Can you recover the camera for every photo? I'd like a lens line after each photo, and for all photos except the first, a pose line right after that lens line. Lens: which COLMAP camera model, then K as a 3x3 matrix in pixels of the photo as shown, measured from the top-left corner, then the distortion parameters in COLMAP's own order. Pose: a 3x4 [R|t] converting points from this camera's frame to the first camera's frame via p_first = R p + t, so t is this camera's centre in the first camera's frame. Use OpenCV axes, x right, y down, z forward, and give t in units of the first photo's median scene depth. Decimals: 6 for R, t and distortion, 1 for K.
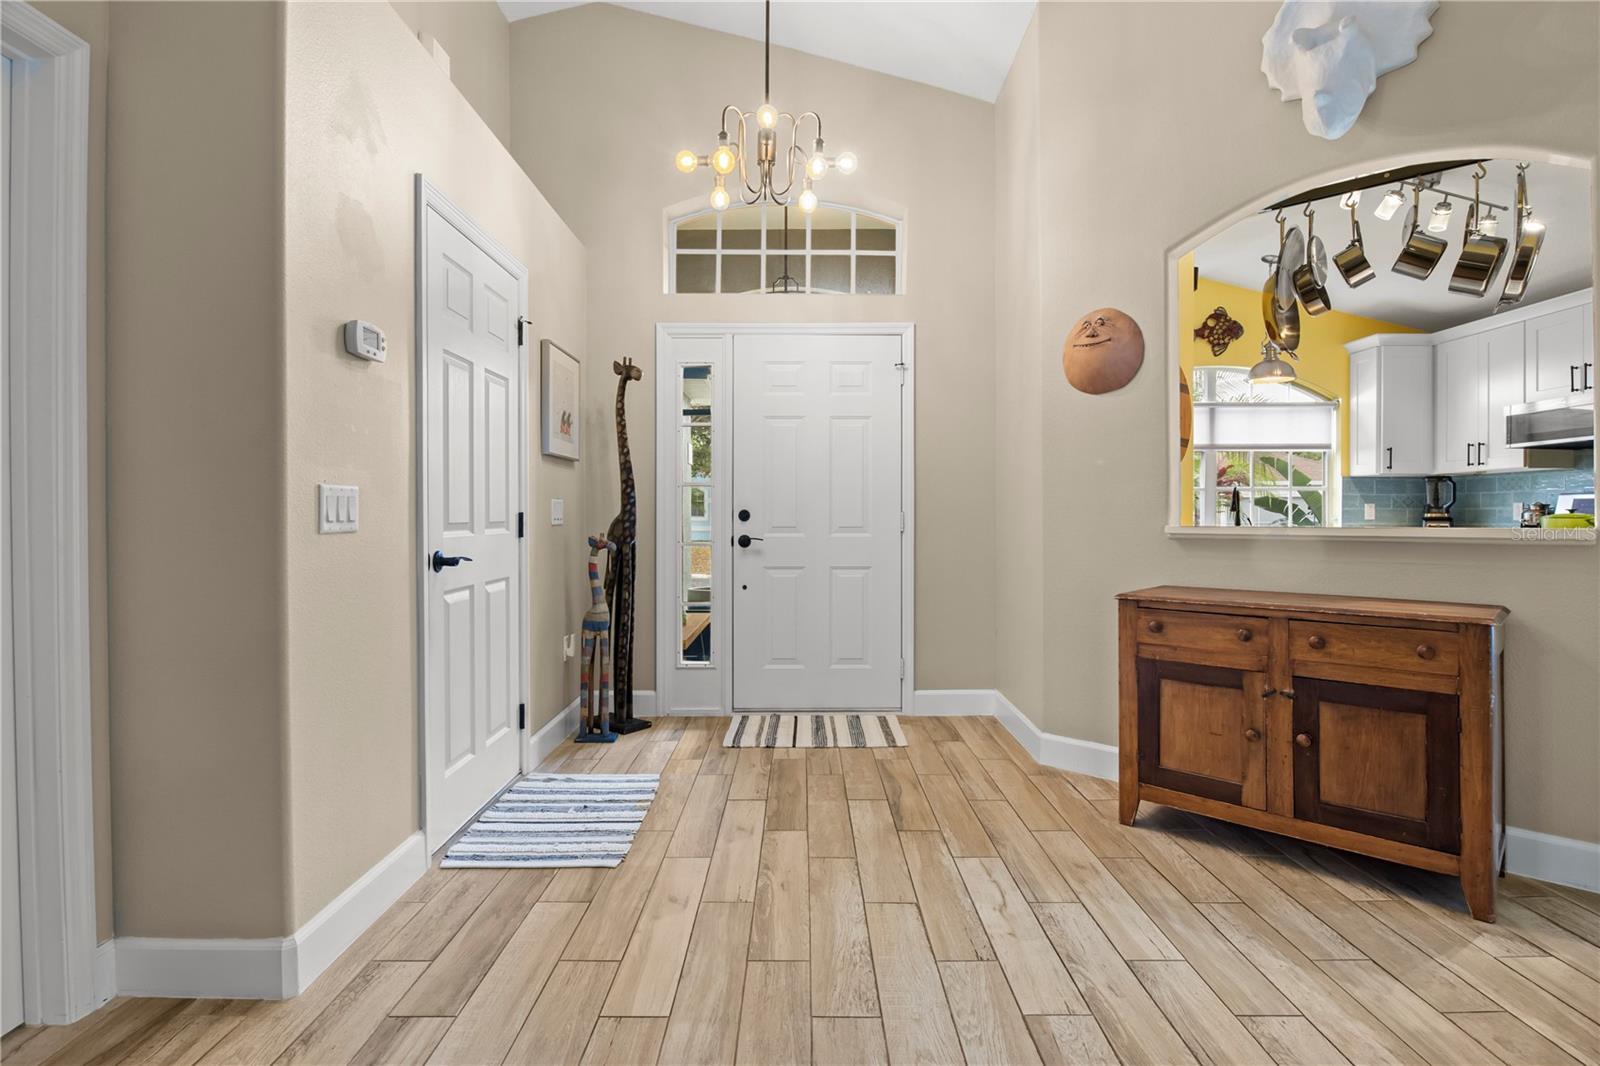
lens RADIAL K [[798.6, 0, 795.5], [0, 798.6, 518.2], [0, 0, 1]] dist [-0.016293, -0.000394]
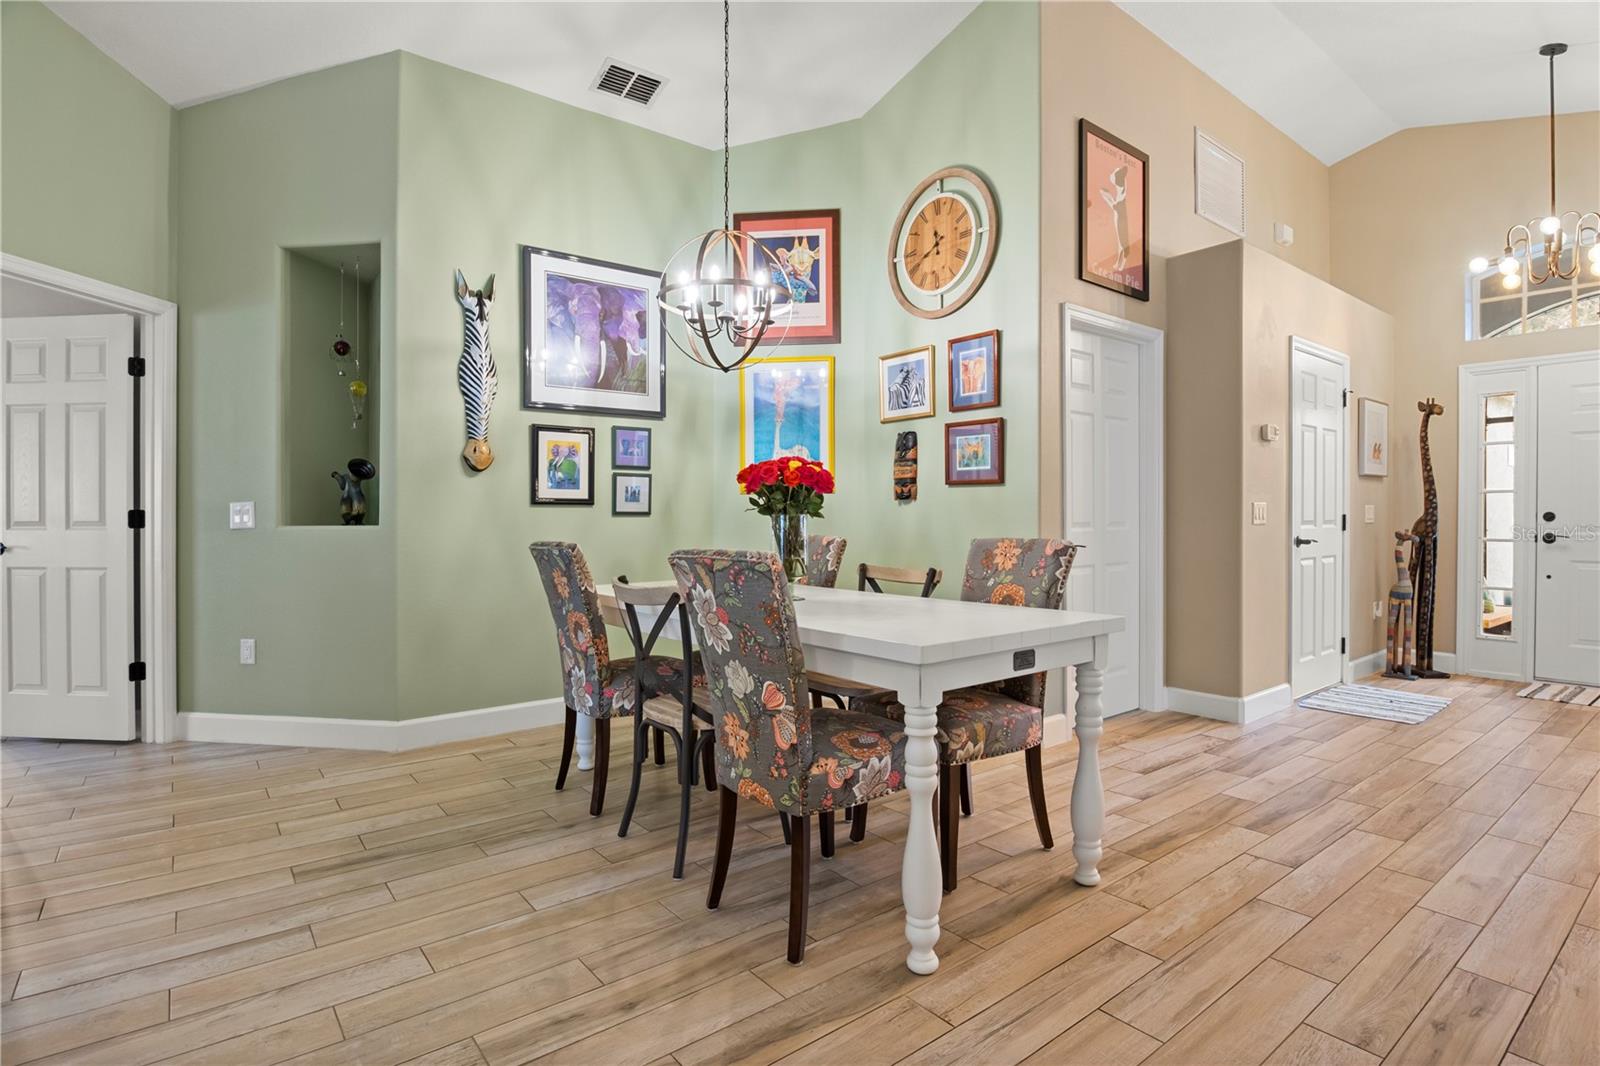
lens RADIAL K [[798.6, 0, 812.9], [0, 798.6, 523.3], [0, 0, 1]] dist [-0.016293, -0.000394]
pose [[0.634237, 0.008795, -0.773088, 0.162999], [-0.004130, 0.999960, 0.007987, 0.001729], [0.773127, -0.001873, 0.634248, -0.659261]]
